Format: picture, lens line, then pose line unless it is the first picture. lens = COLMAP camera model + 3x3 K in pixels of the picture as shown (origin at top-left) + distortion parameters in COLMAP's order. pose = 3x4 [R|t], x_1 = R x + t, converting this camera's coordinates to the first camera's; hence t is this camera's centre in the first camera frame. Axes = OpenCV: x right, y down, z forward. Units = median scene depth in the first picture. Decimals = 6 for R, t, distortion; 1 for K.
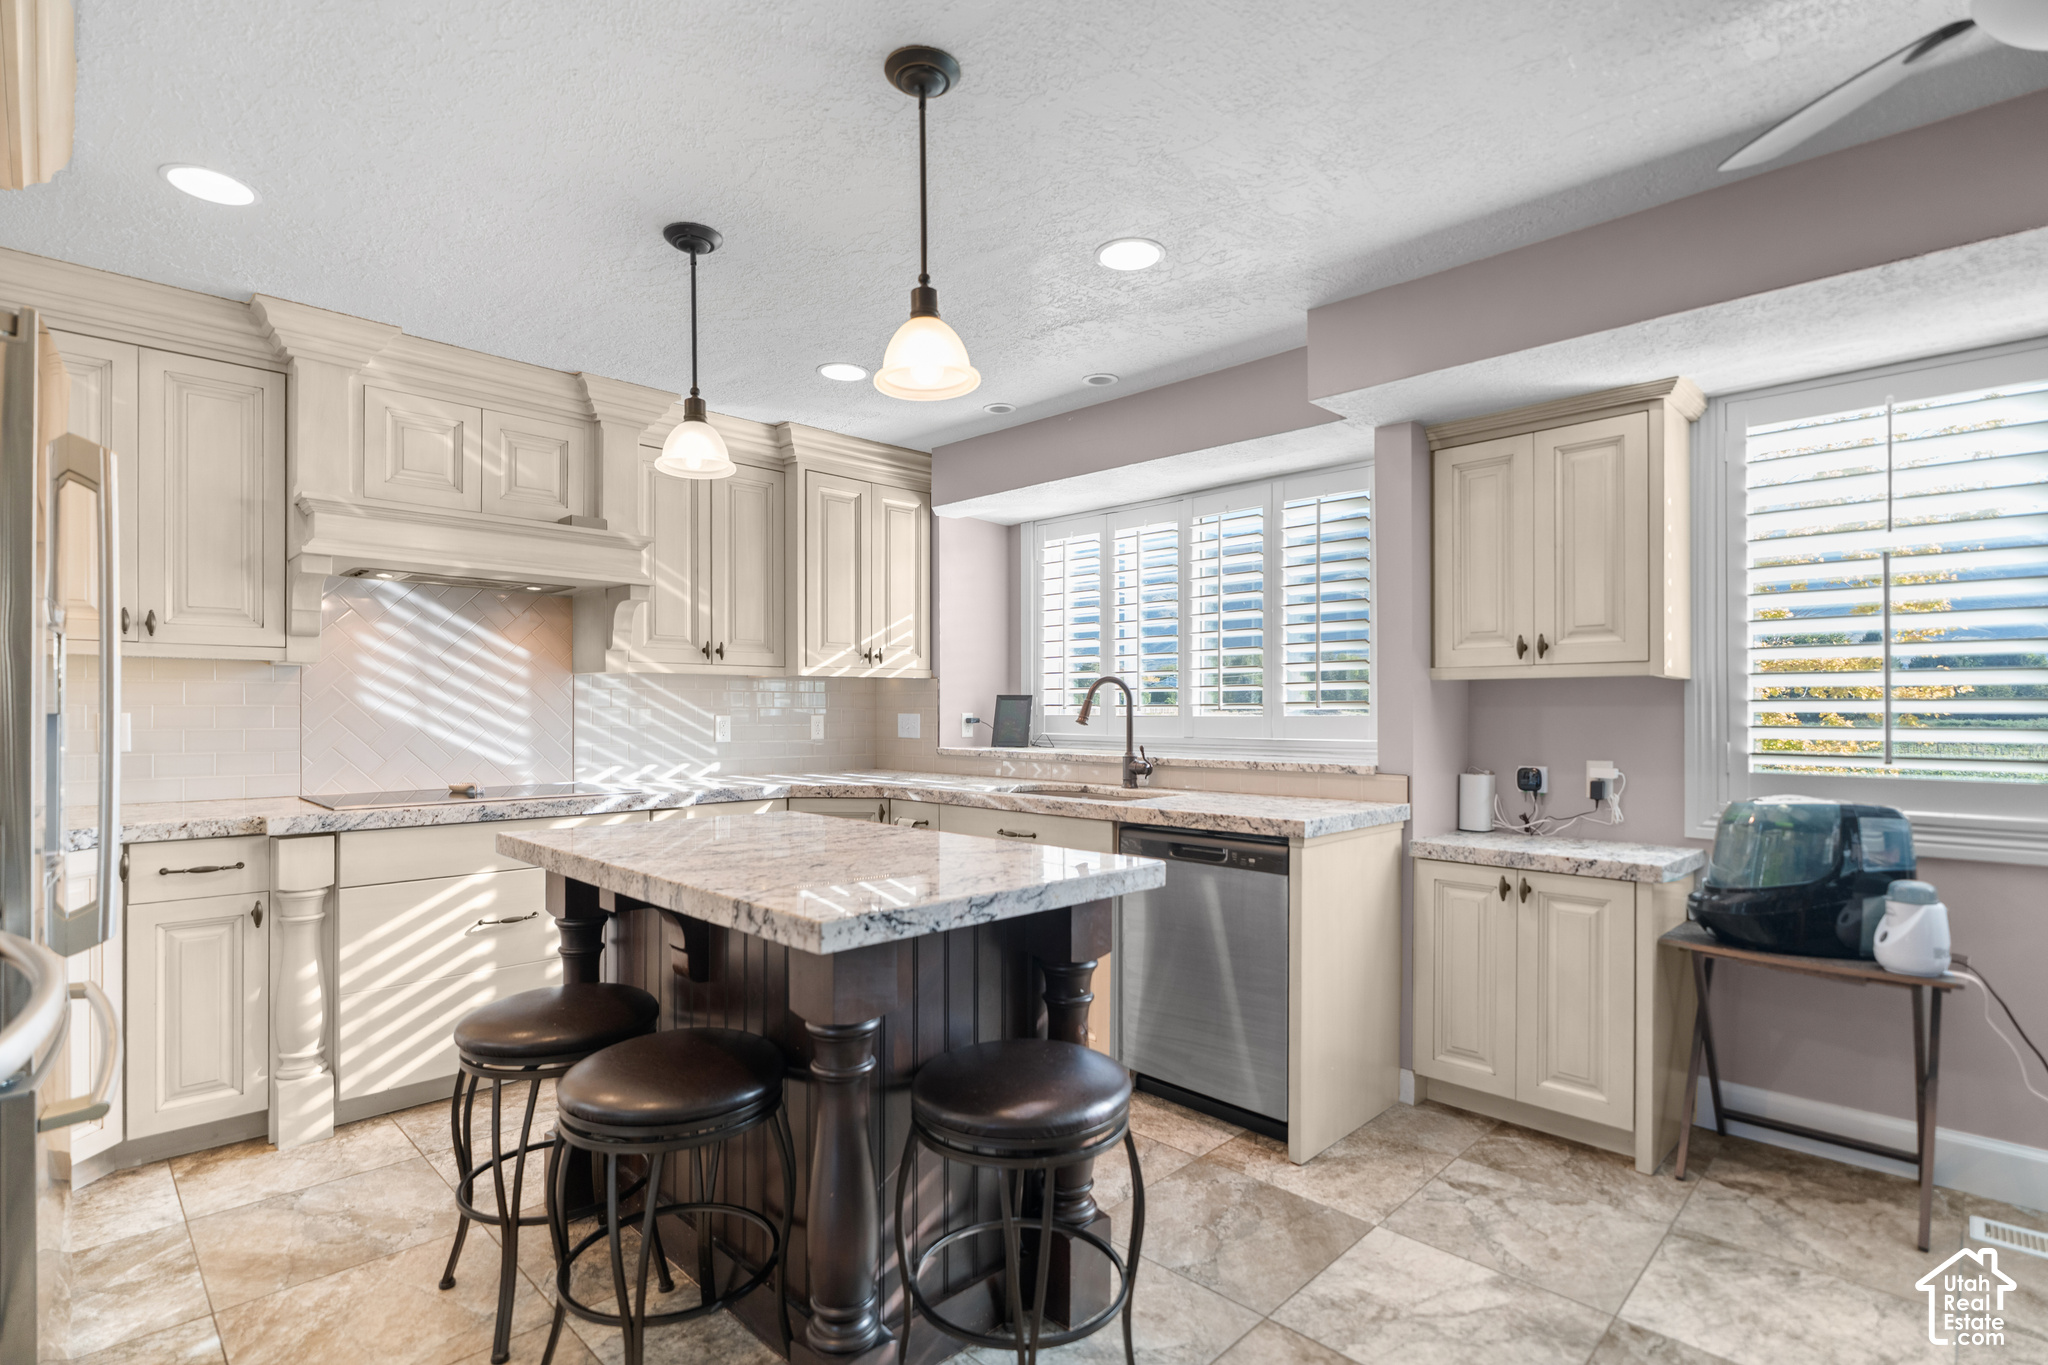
lens RADIAL K [[986.2, 0, 1022.6], [0, 986.2, 691.0], [0, 0, 1]] dist [-0.004314, -0.000988]
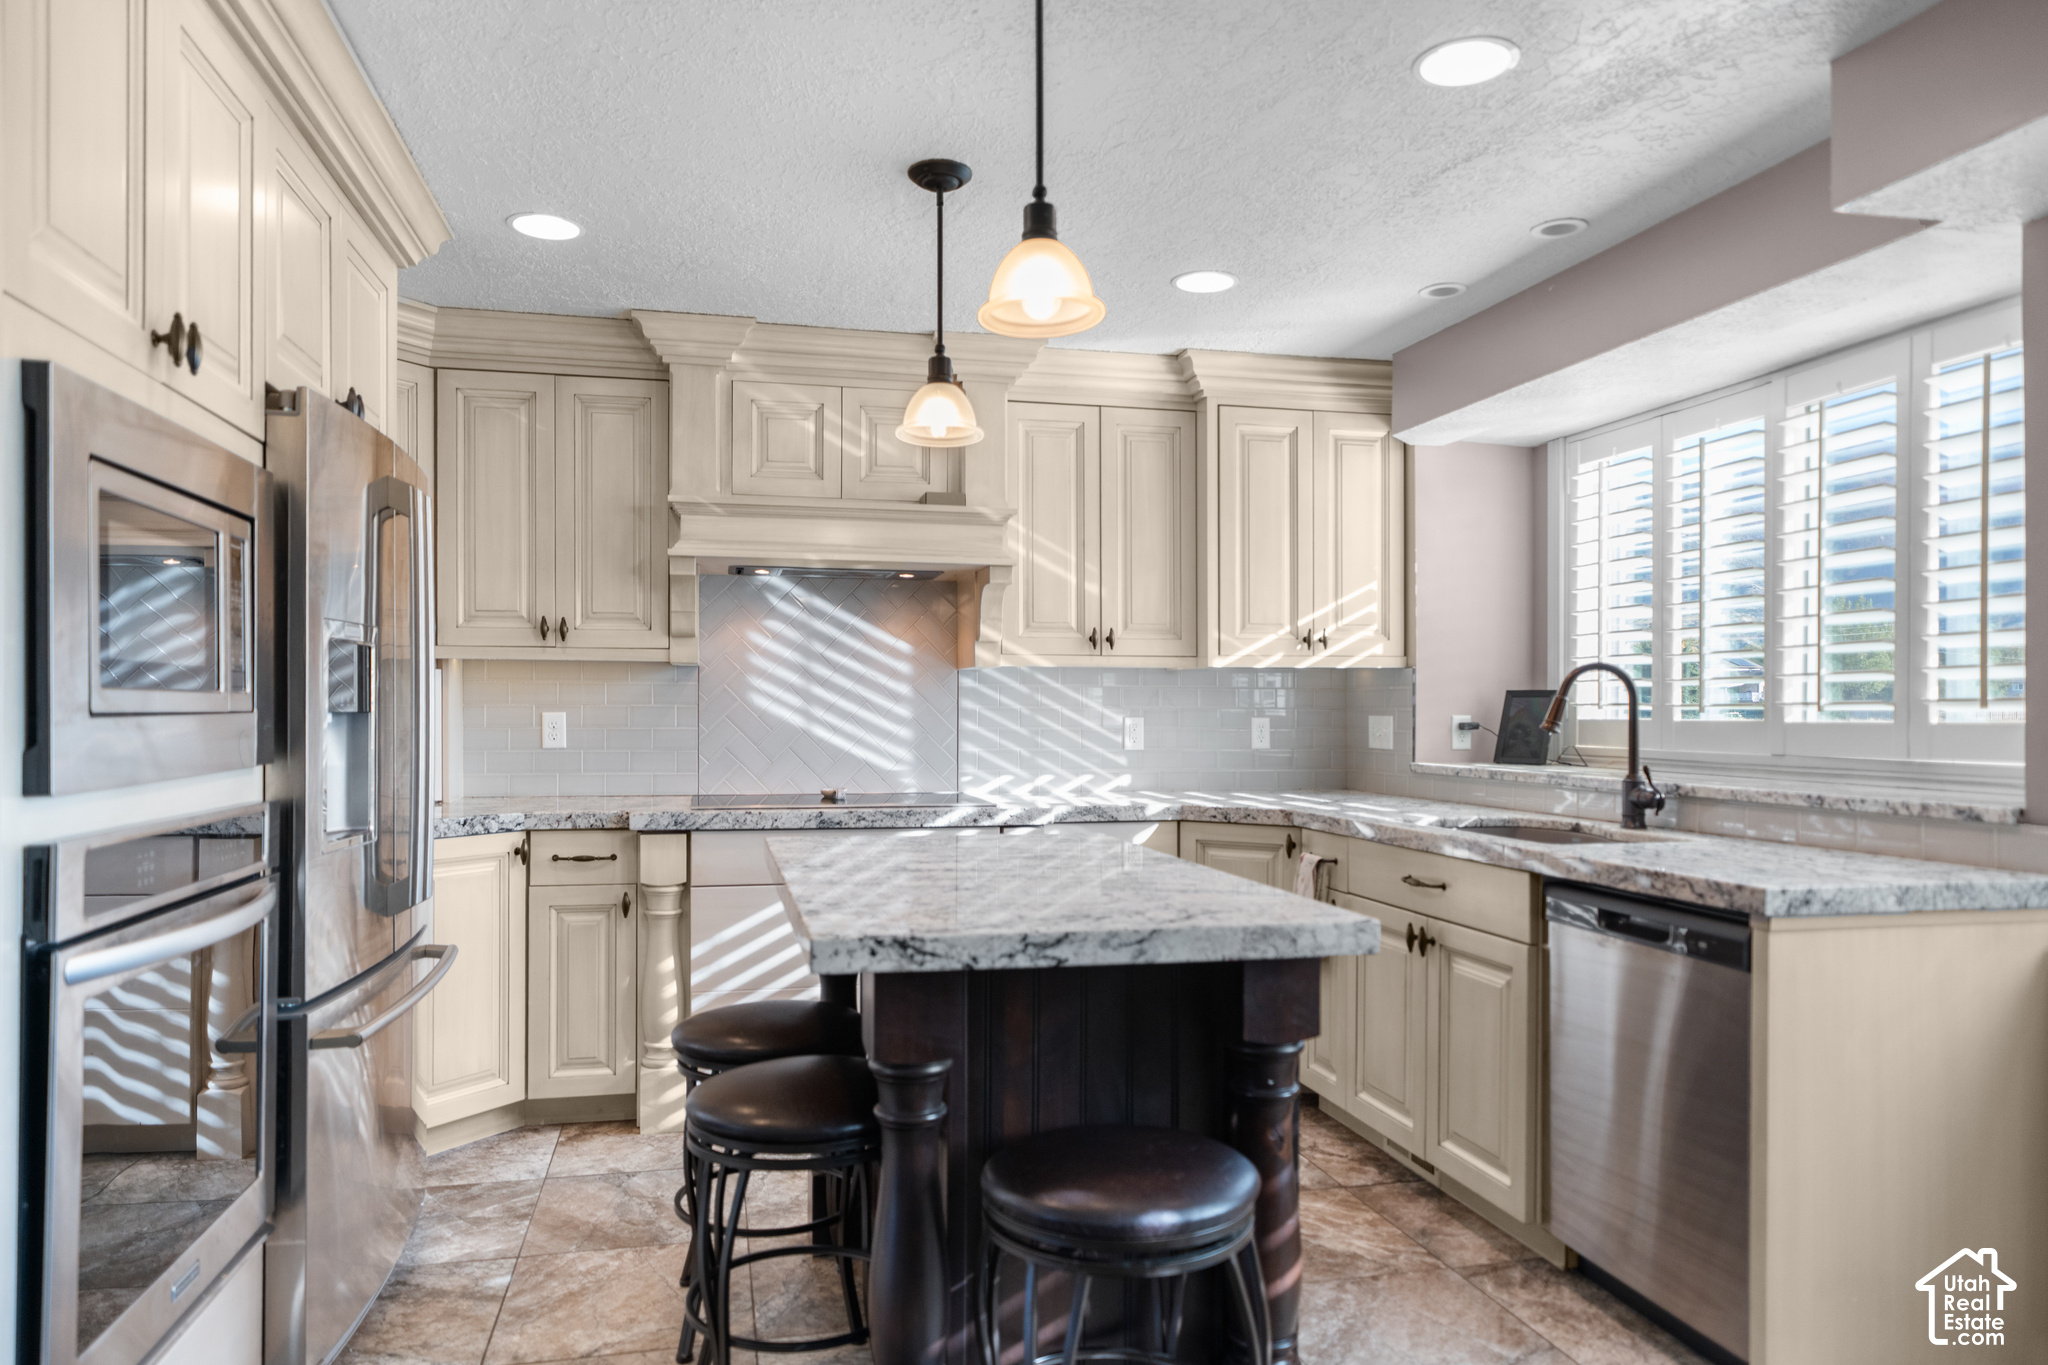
lens RADIAL K [[1330.9, 0, 1021.3], [0, 1330.9, 688.6], [0, 0, 1]] dist [-0.005916, 0.015422]
pose [[0.846882, -0.006953, -0.531736, 0.277915], [0.007898, 0.999969, -0.000496, 0.001006], [0.531723, -0.003780, 0.846910, 0.022571]]
